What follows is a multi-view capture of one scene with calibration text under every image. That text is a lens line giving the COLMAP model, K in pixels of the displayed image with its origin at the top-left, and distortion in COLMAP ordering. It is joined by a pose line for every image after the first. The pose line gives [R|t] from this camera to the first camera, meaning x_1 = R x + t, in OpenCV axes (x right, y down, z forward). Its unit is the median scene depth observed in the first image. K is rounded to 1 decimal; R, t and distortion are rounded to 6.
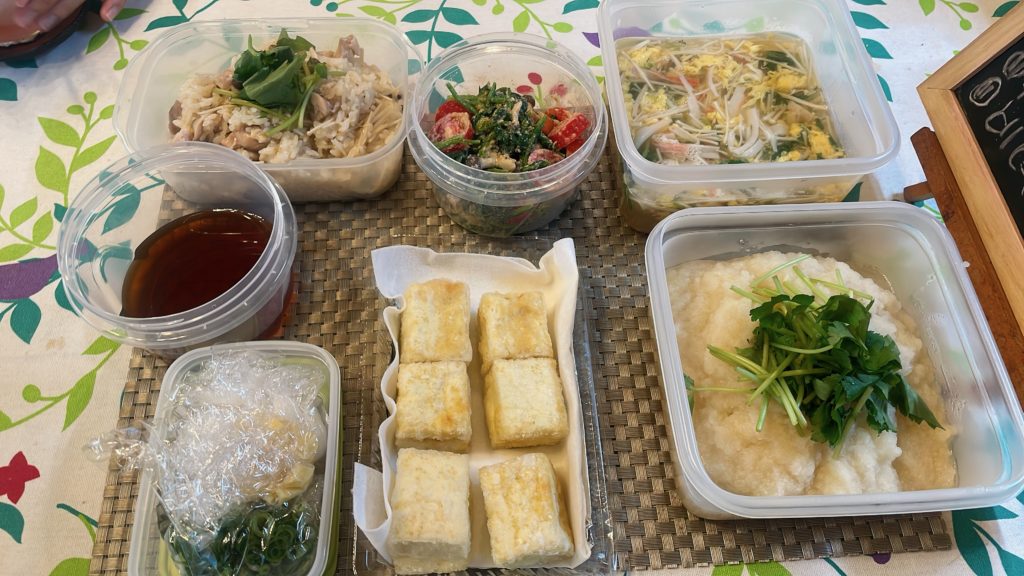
lens RADIAL K [[741.4, 0, 510.7], [0, 741.4, 268.8], [0, 0, 1]] dist [0.080069, -0.127228]
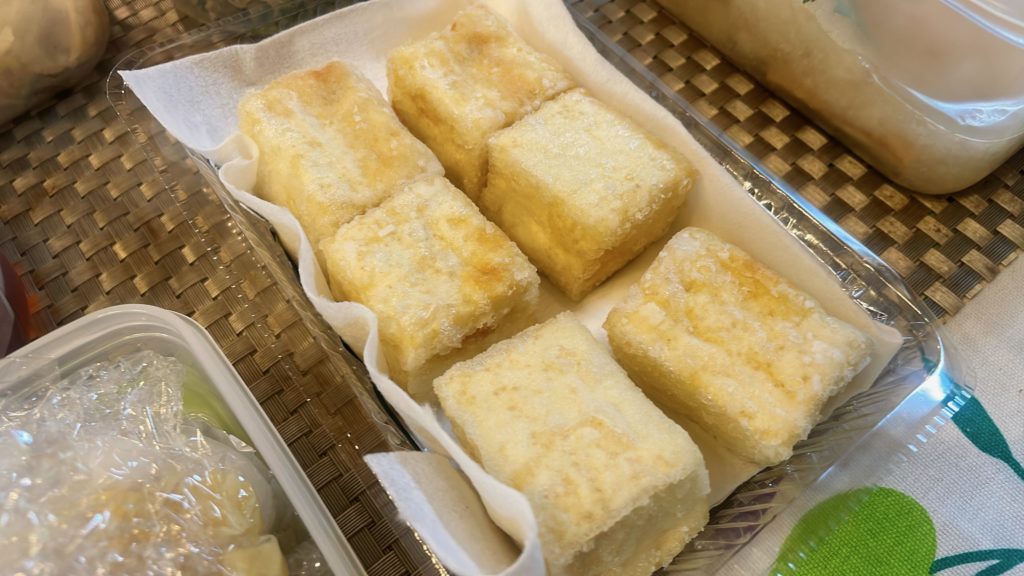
lens RADIAL K [[741.4, 0, 510.7], [0, 741.4, 268.8], [0, 0, 1]] dist [0.080069, -0.127228]
pose [[0.820538, -0.521105, 0.234877, -0.163851], [0.519601, 0.851251, 0.073396, 0.164420], [-0.238186, 0.061818, 0.969250, 0.529939]]
